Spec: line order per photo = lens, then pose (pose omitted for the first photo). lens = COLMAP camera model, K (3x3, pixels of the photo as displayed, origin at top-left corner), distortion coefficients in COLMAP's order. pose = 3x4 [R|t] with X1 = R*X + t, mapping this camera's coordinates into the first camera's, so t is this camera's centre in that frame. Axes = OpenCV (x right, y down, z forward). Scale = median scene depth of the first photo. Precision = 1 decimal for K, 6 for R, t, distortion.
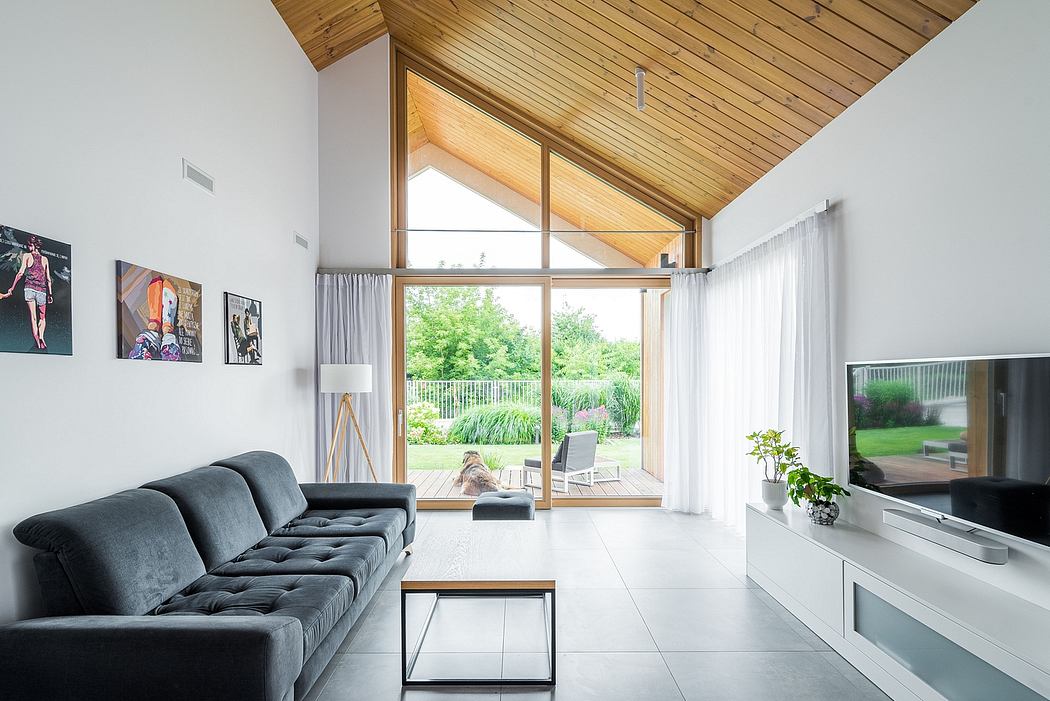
lens RADIAL K [[542.1, 0, 561.7], [0, 542.1, 384.9], [0, 0, 1]] dist [0.001537, -0.000180]
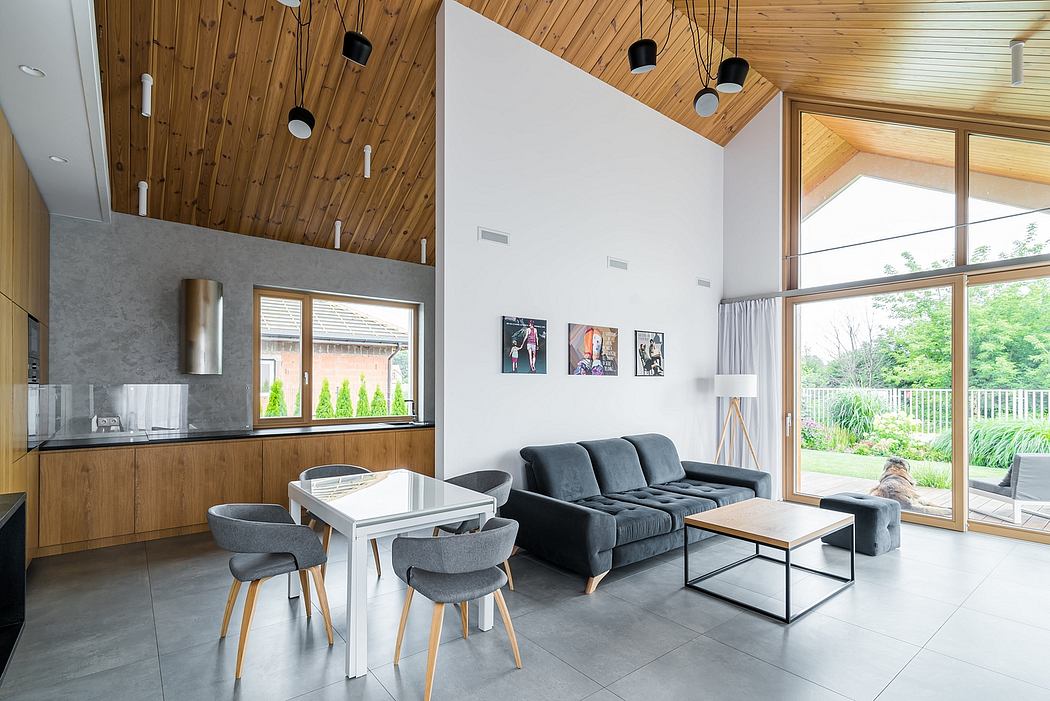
lens RADIAL K [[542.1, 0, 561.7], [0, 542.1, 384.9], [0, 0, 1]] dist [0.001537, -0.000180]
pose [[0.647889, 0.002823, -0.761730, 0.434725], [-0.013408, 0.999880, -0.007698, 0.001841], [0.761617, 0.015201, 0.647849, -0.178829]]
